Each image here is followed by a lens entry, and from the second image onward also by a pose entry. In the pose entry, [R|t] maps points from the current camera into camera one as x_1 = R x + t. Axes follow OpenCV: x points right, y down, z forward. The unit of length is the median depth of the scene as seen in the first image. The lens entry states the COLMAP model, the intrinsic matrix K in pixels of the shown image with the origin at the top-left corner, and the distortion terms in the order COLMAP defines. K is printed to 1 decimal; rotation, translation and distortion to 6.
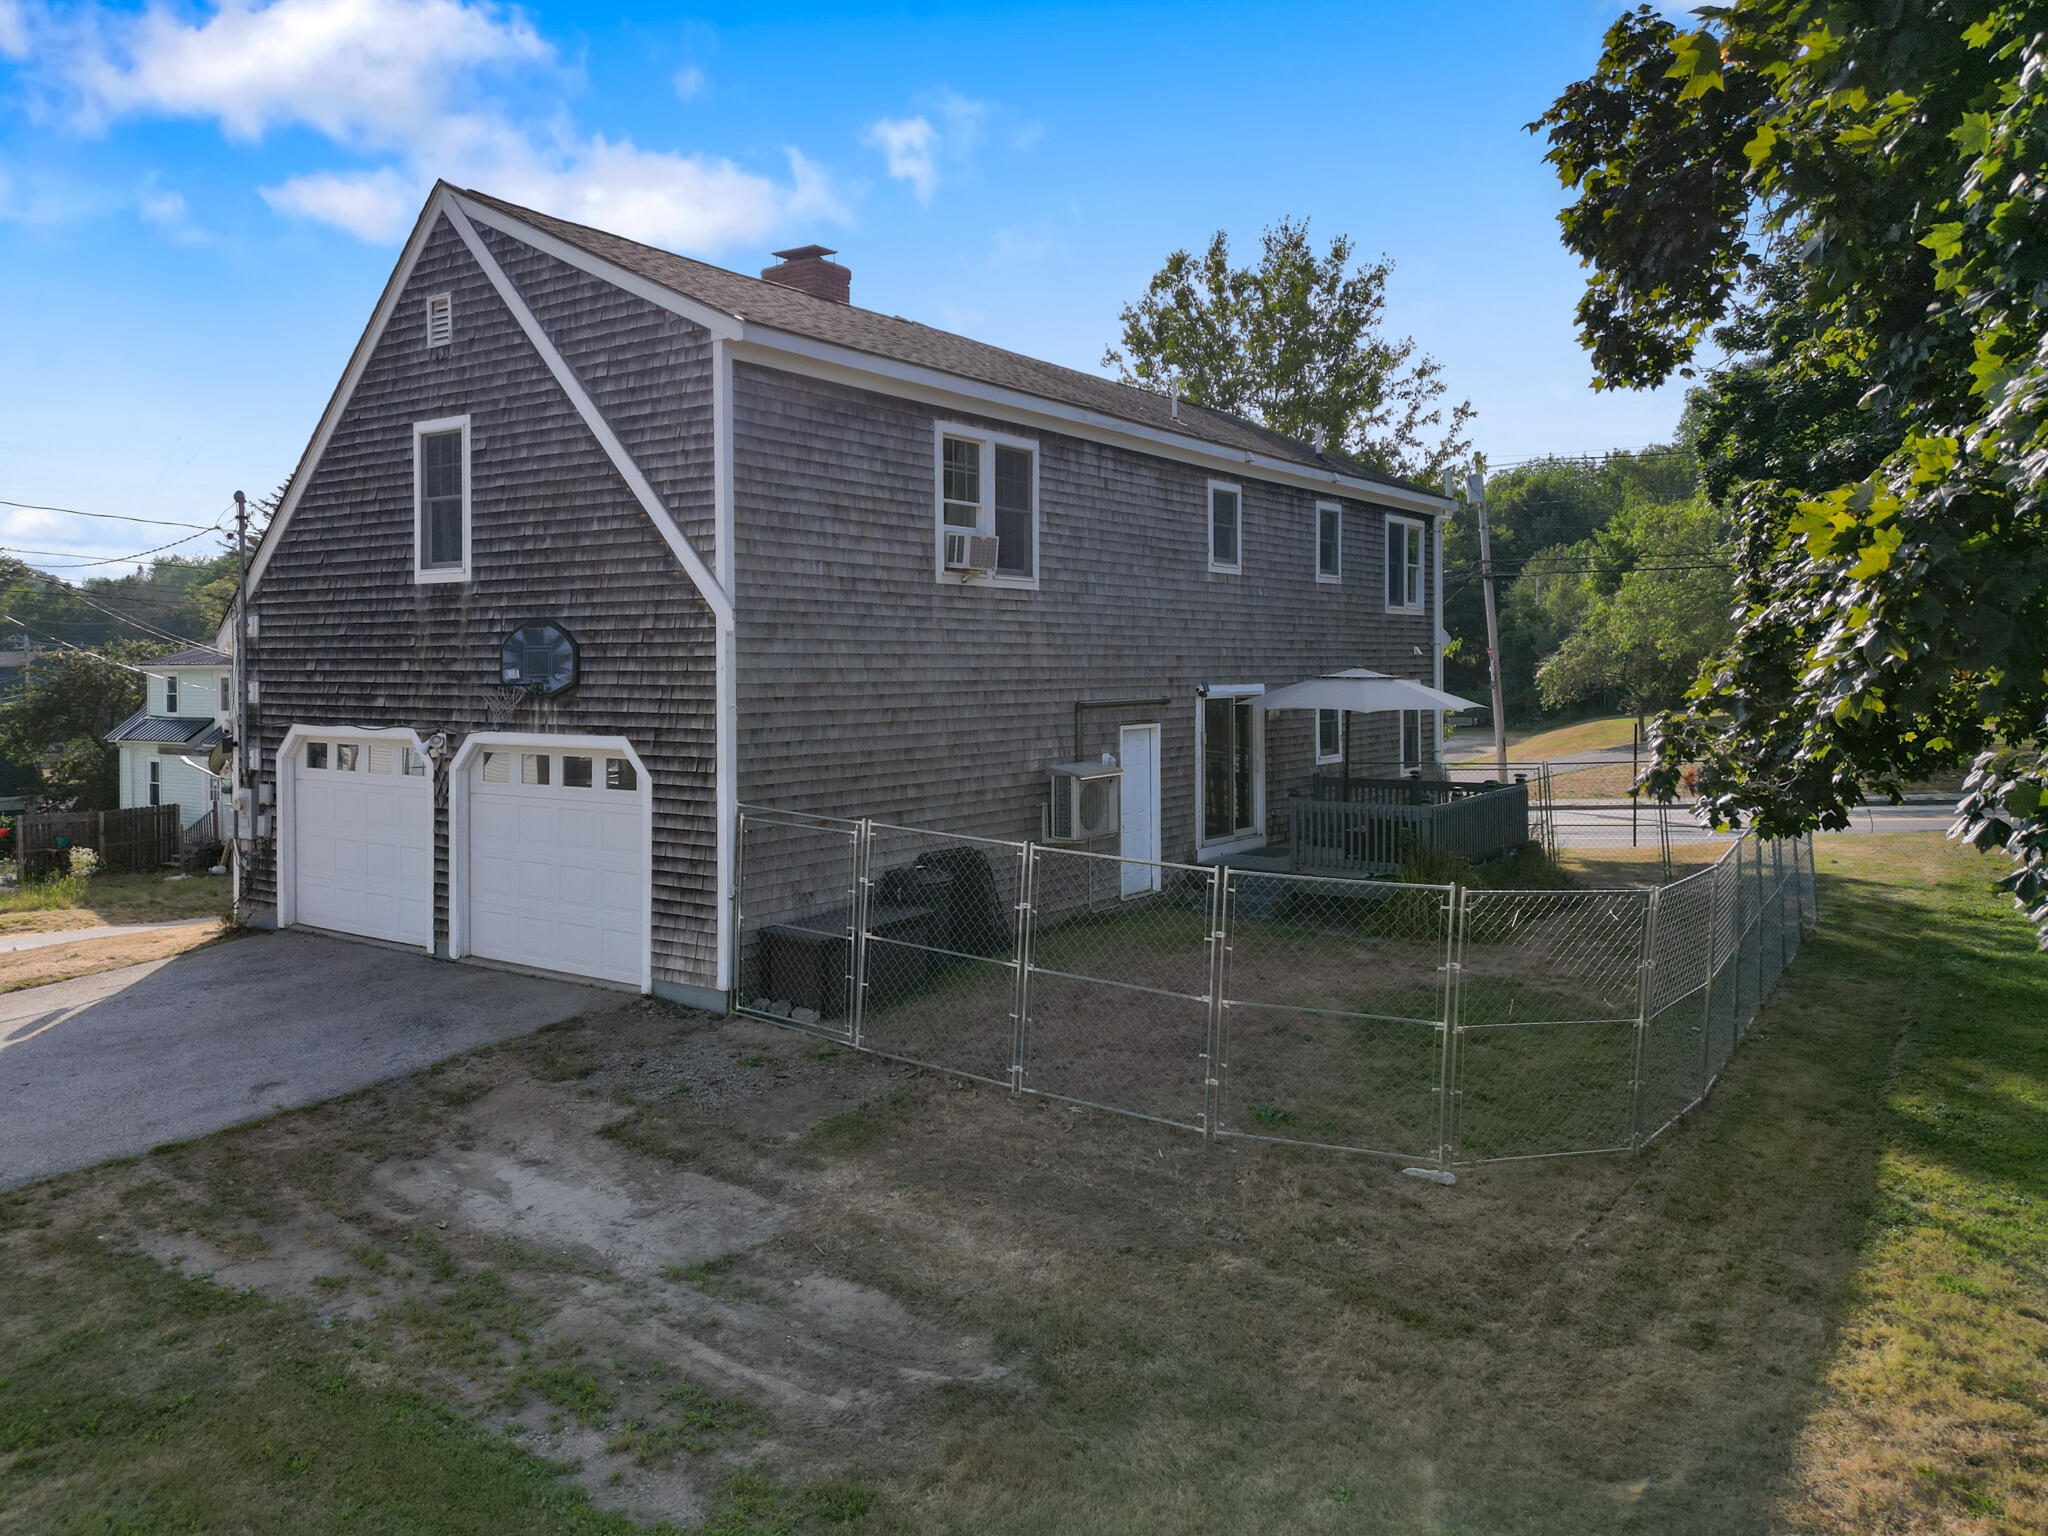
lens RADIAL K [[1457.6, 0, 1022.9], [0, 1457.6, 692.7], [0, 0, 1]] dist [0.080384, -0.099643]
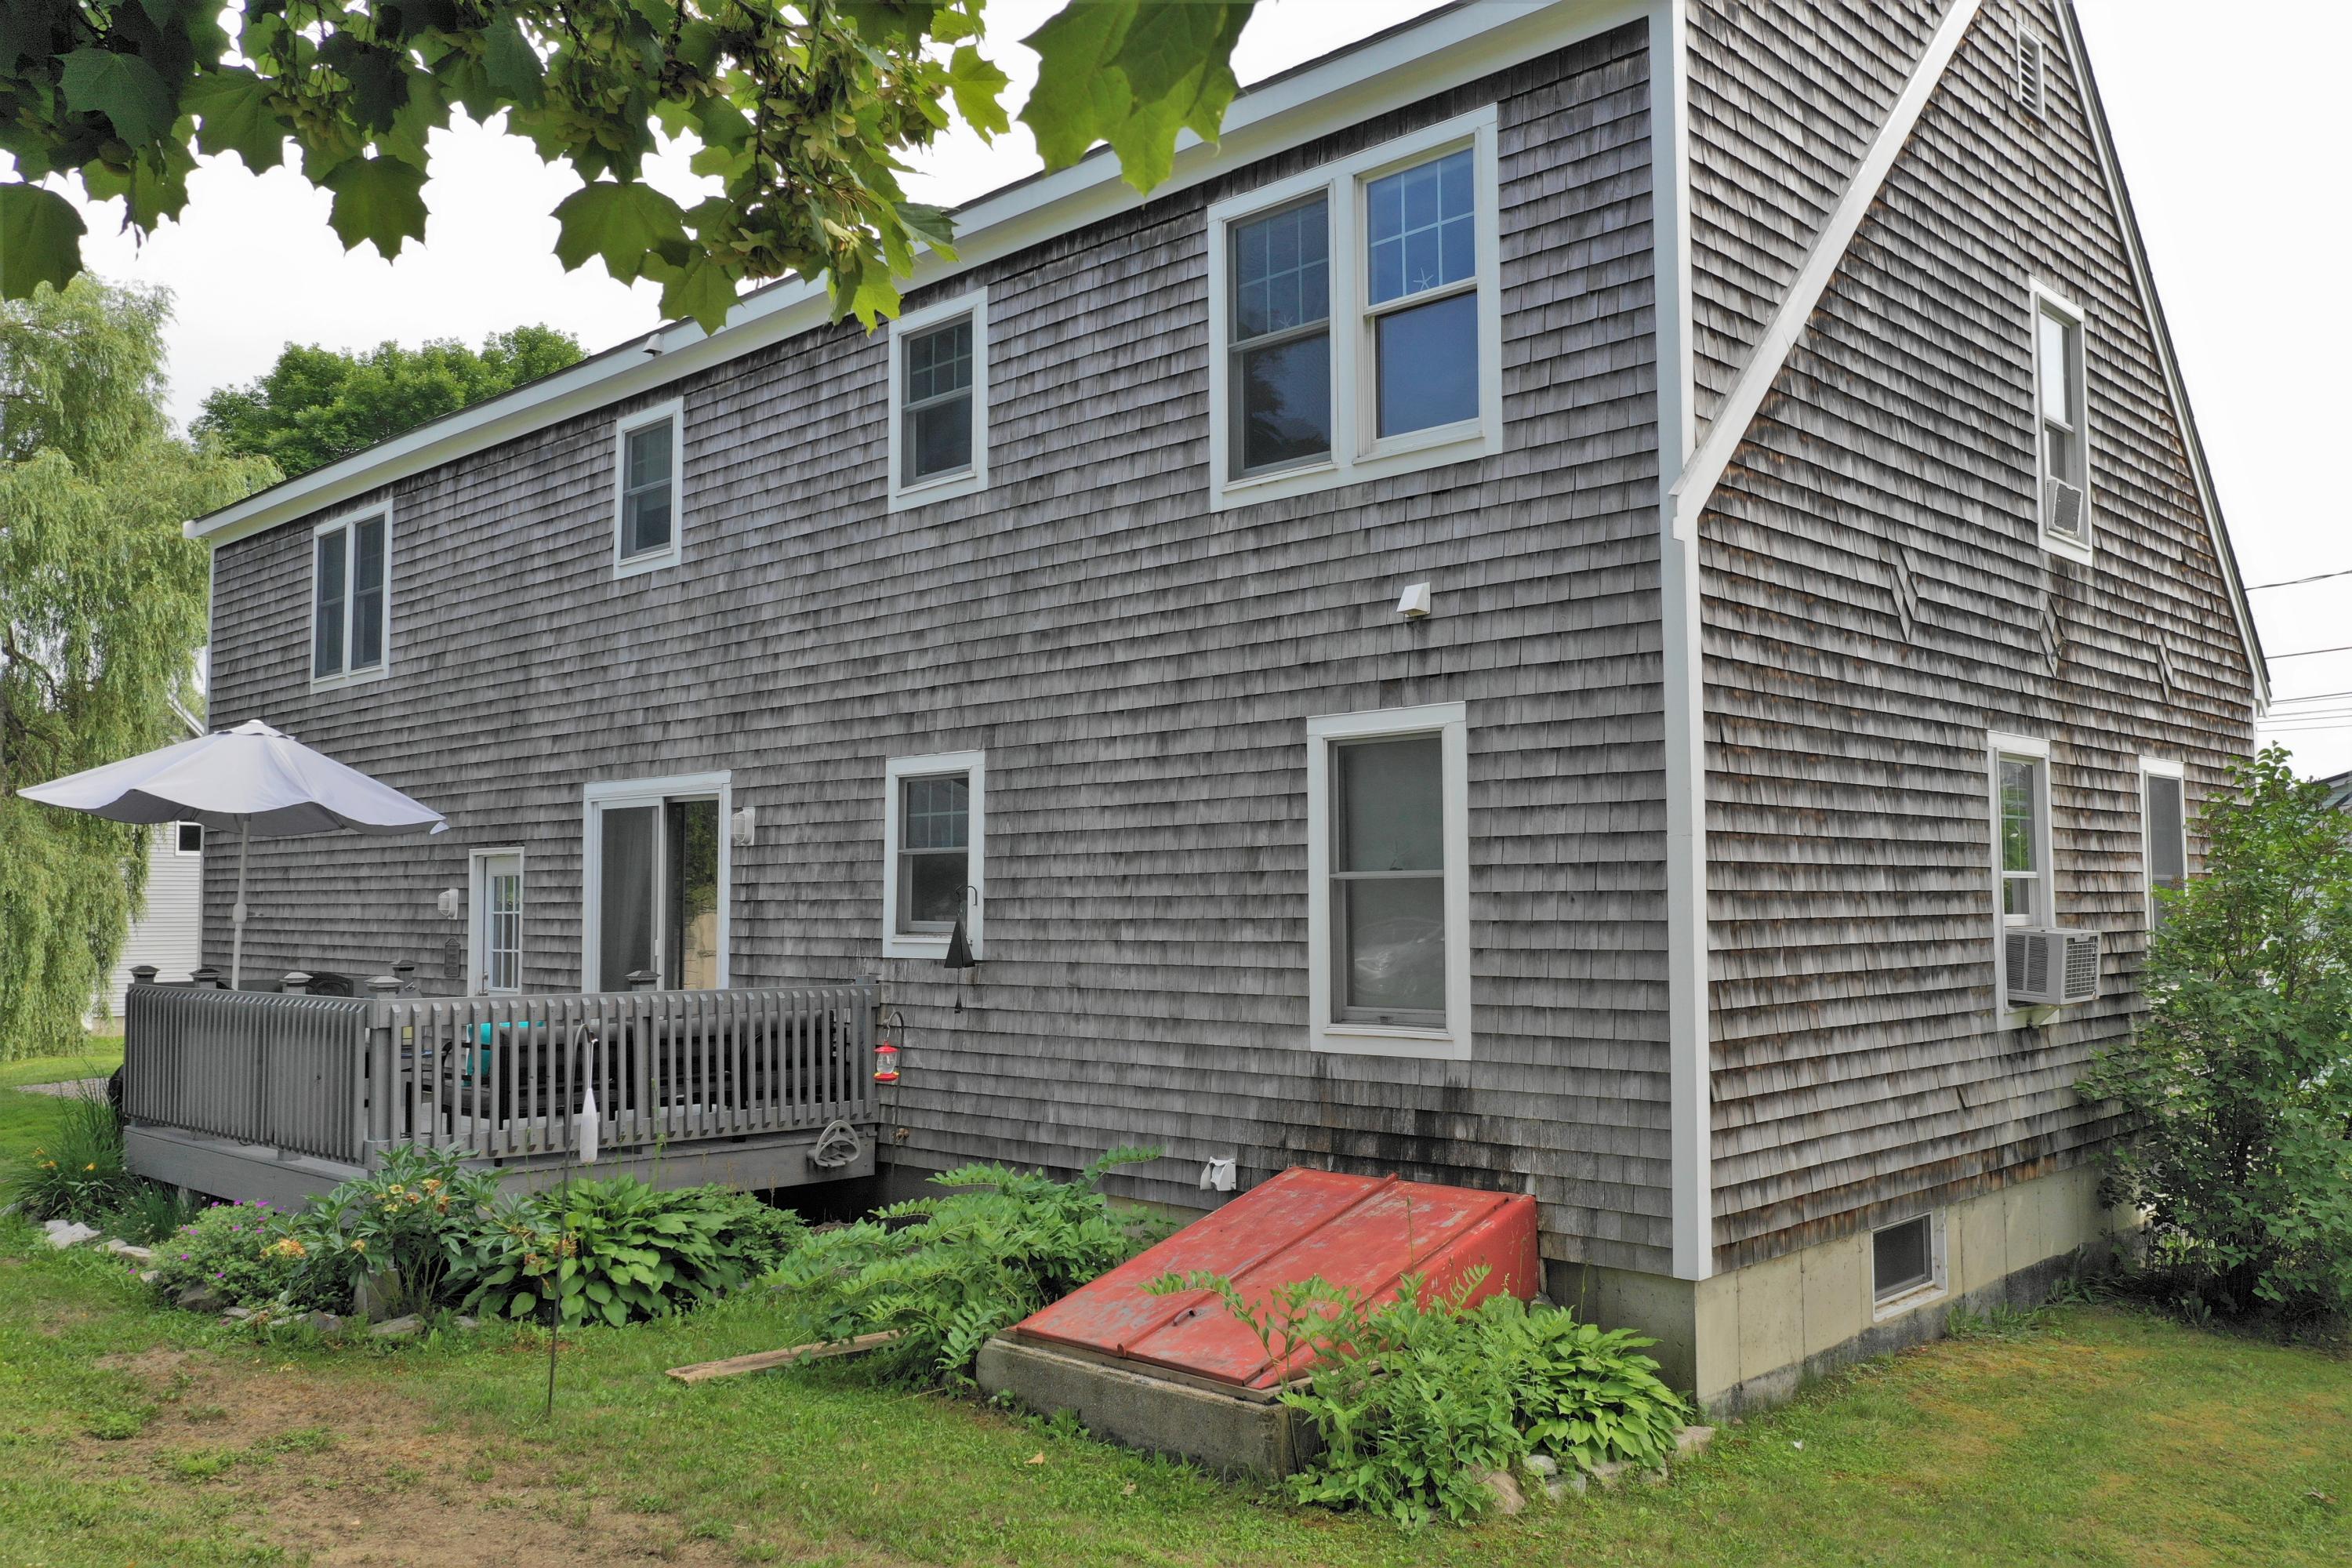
lens RADIAL K [[1867.0, 0, 1155.3], [0, 1867.0, 785.2], [0, 0, 1]] dist [0.008394, 0.012526]
pose [[-0.150021, -0.054644, -0.987172, 1.078789], [-0.009304, 0.998505, -0.053857, 0.045315], [0.988639, 0.001105, -0.150306, 1.758476]]
